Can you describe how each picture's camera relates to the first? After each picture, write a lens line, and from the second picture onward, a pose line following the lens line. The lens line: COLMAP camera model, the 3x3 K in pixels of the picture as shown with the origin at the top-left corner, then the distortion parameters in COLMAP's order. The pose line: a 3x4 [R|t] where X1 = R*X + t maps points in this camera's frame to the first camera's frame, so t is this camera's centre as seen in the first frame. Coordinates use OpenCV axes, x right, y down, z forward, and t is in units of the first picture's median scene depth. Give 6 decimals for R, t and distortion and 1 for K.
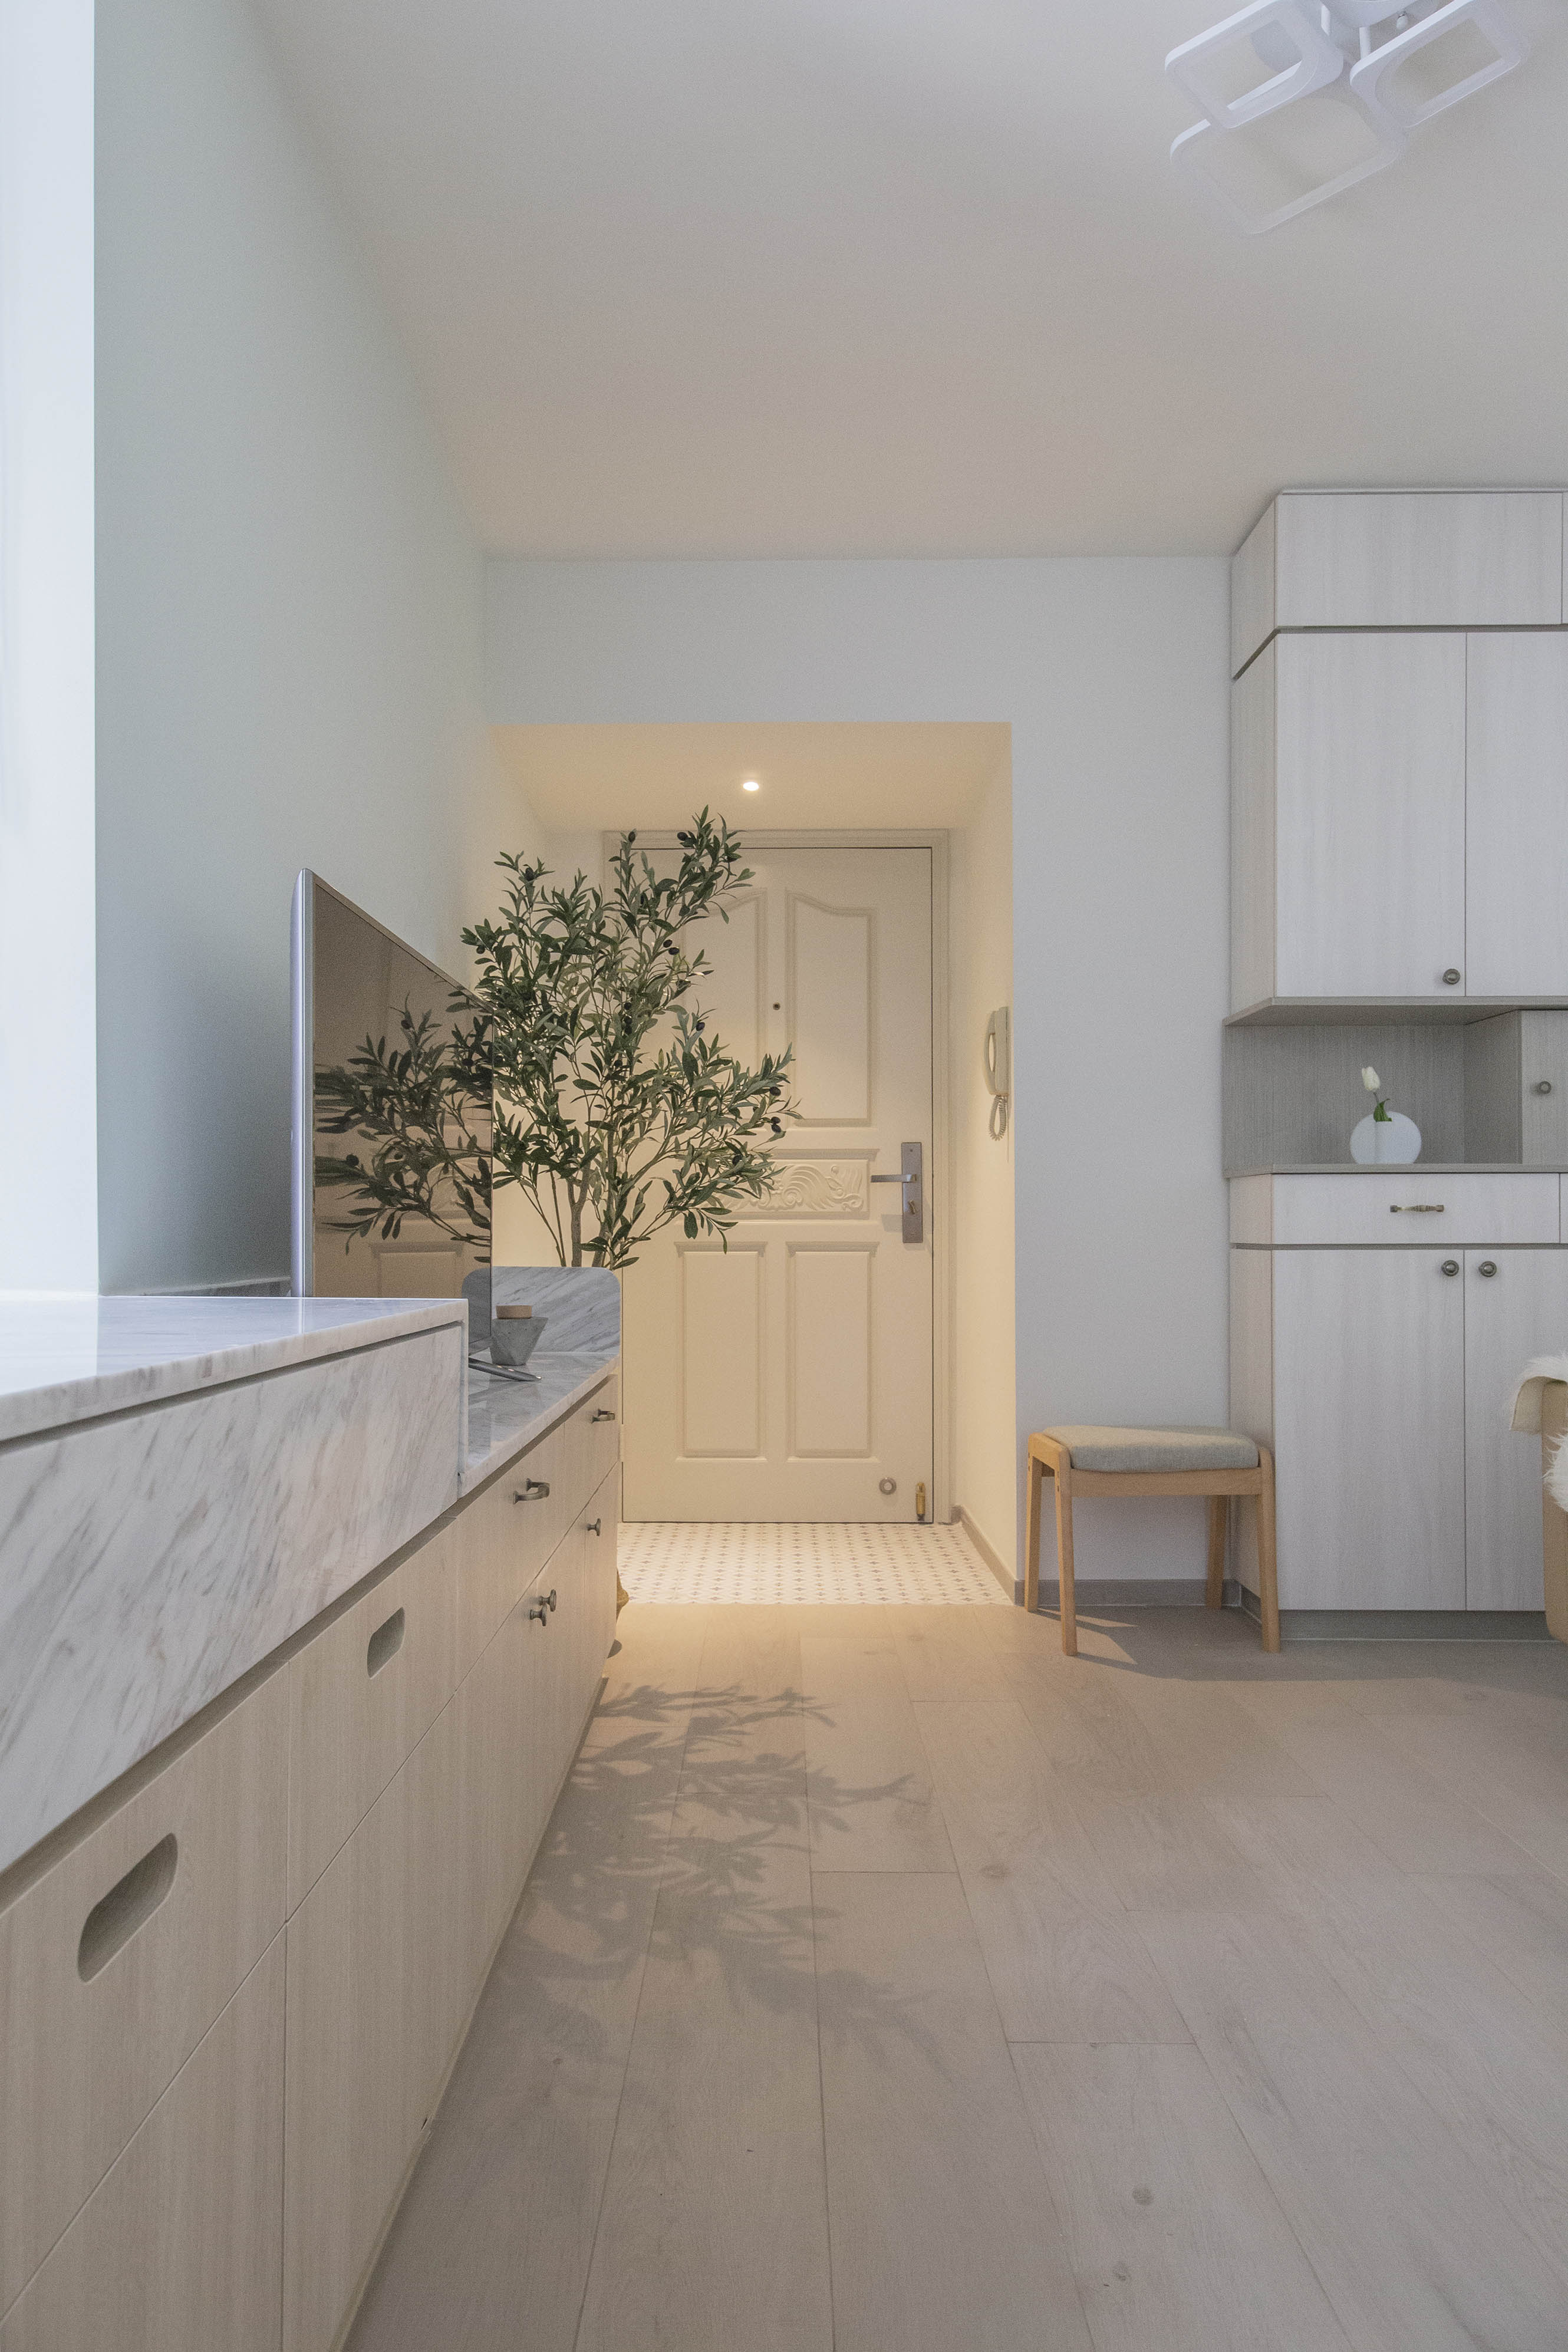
lens RADIAL K [[1507.8, 0, 658.8], [0, 1507.8, 1219.8], [0, 0, 1]] dist [0.002990, 0.003800]
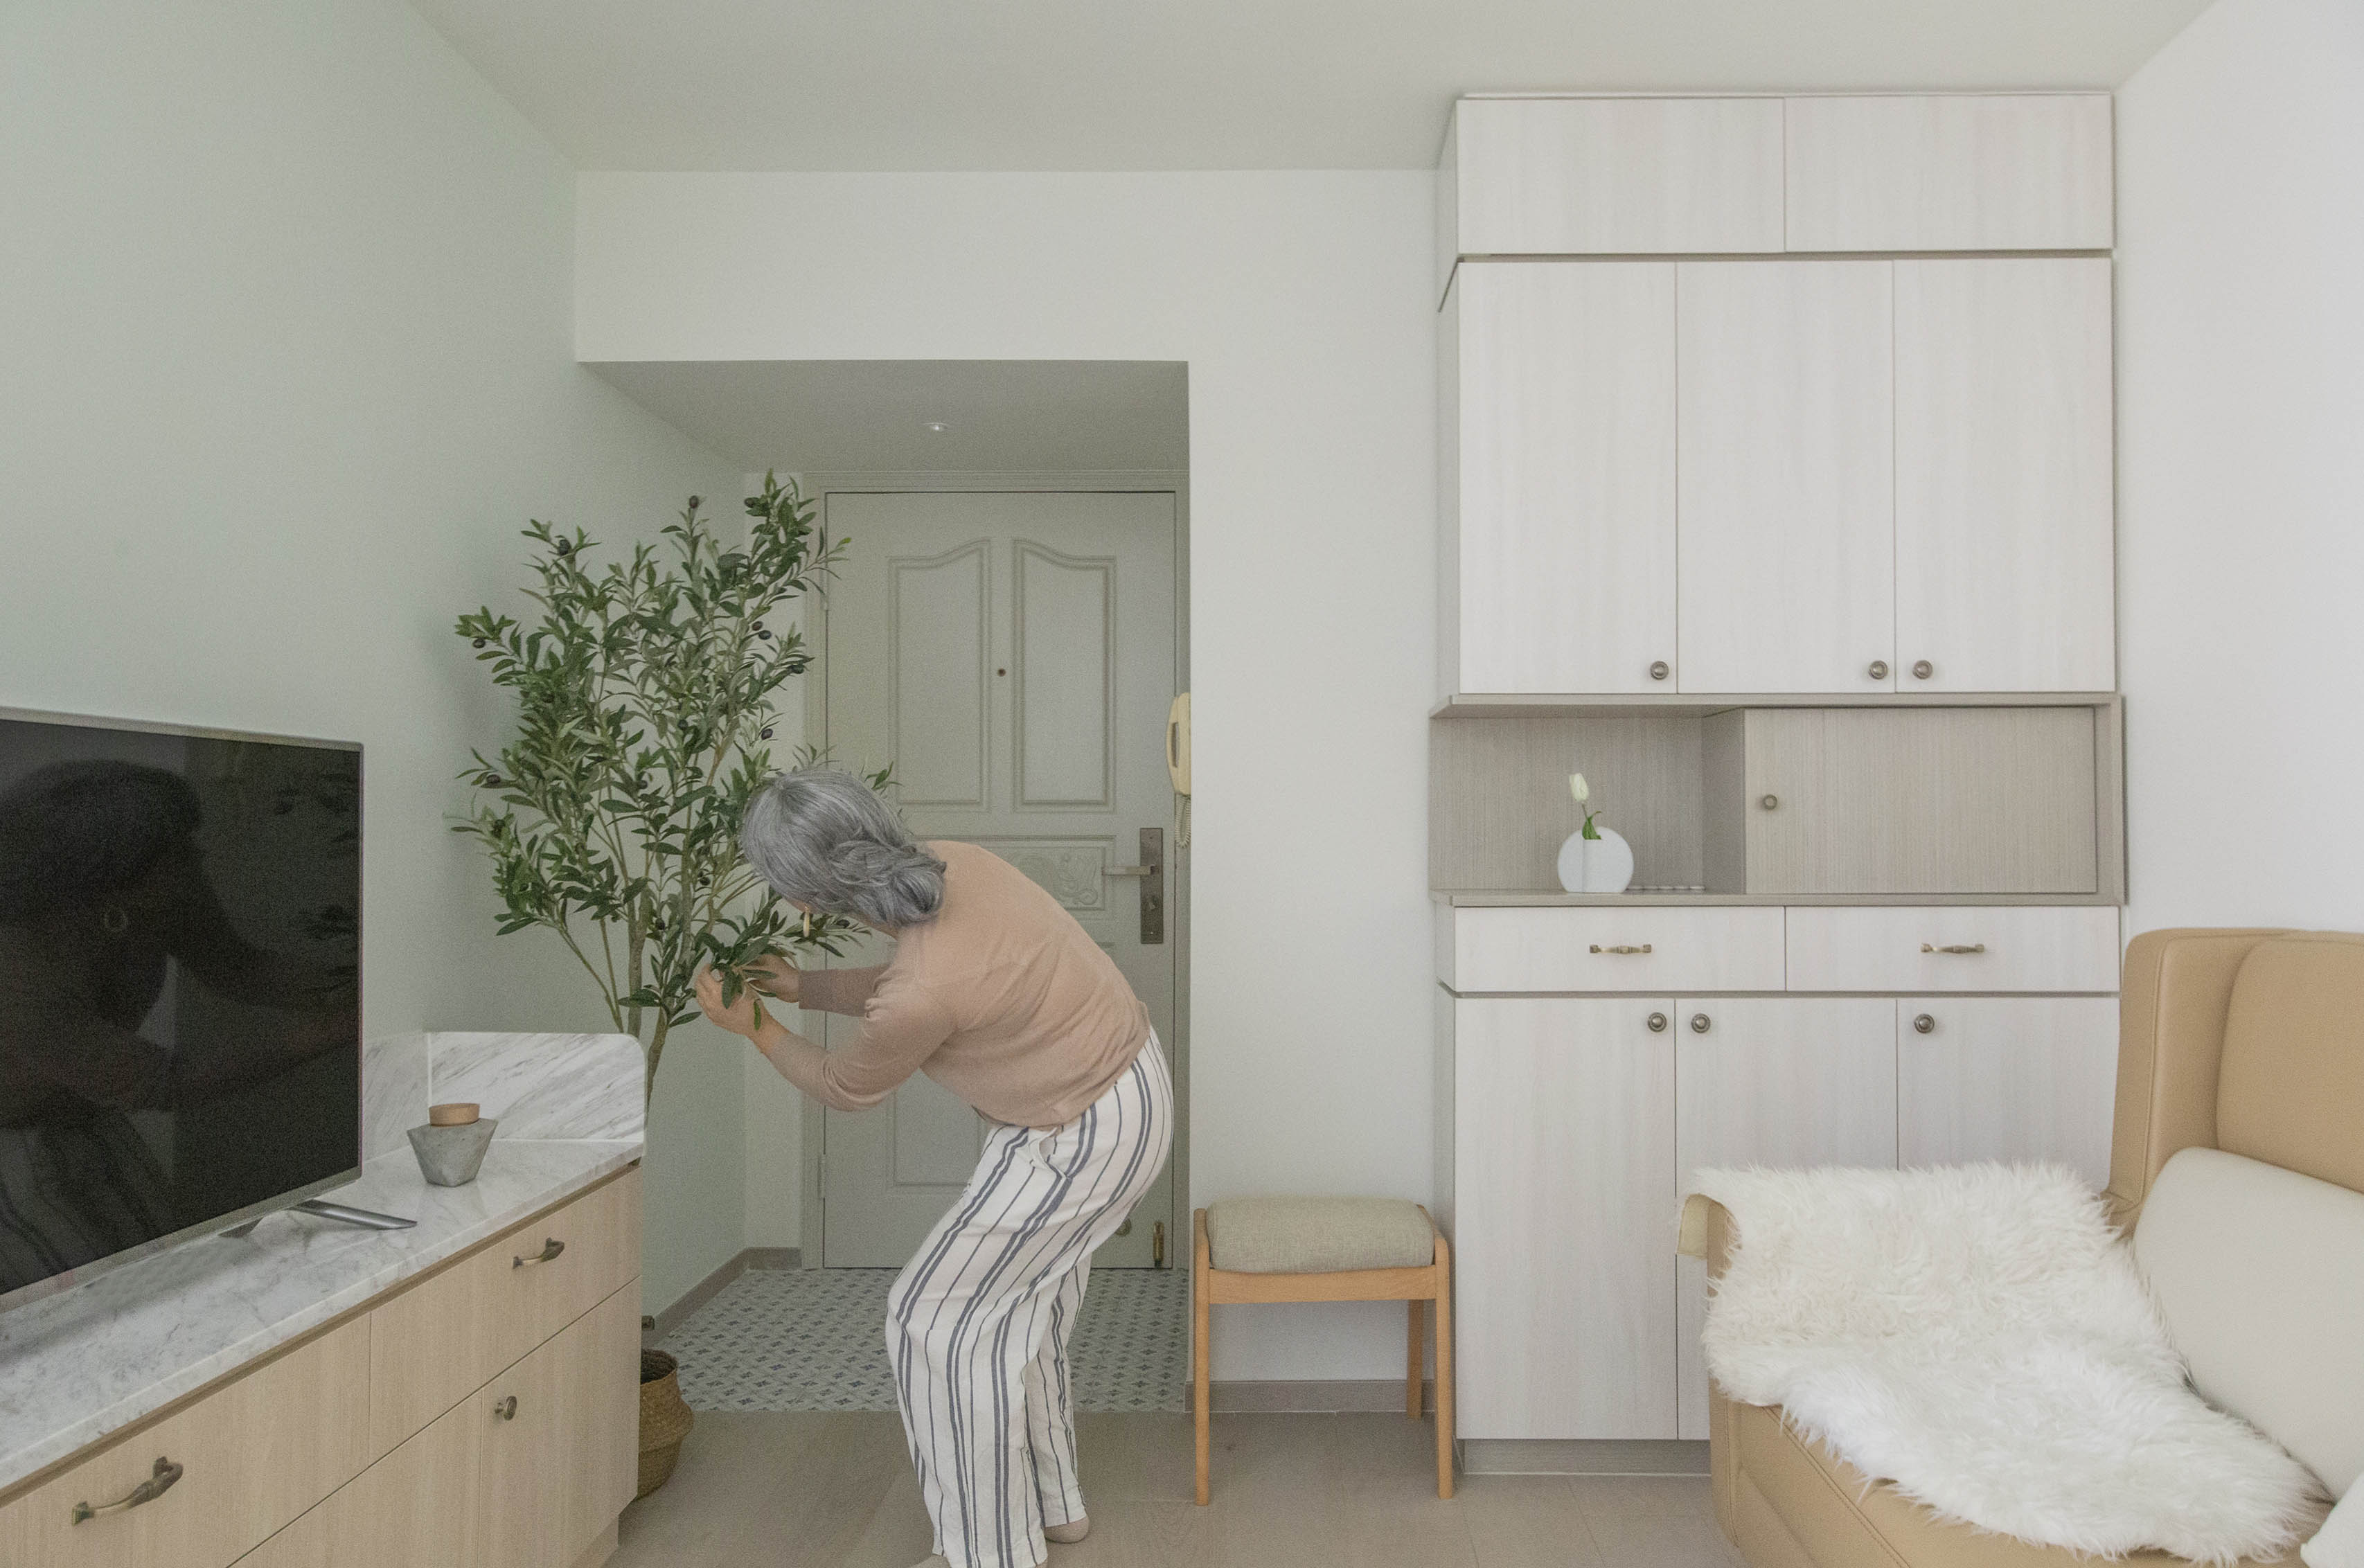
lens RADIAL K [[1515.4, 0, 1209.5], [0, 1515.4, 797.5], [0, 0, 1]] dist [0.002990, 0.003800]
pose [[0.999416, -0.007349, 0.033372, 0.241063], [0.007905, 0.999832, -0.016545, -0.076732], [-0.033245, 0.016799, 0.999306, 0.164163]]
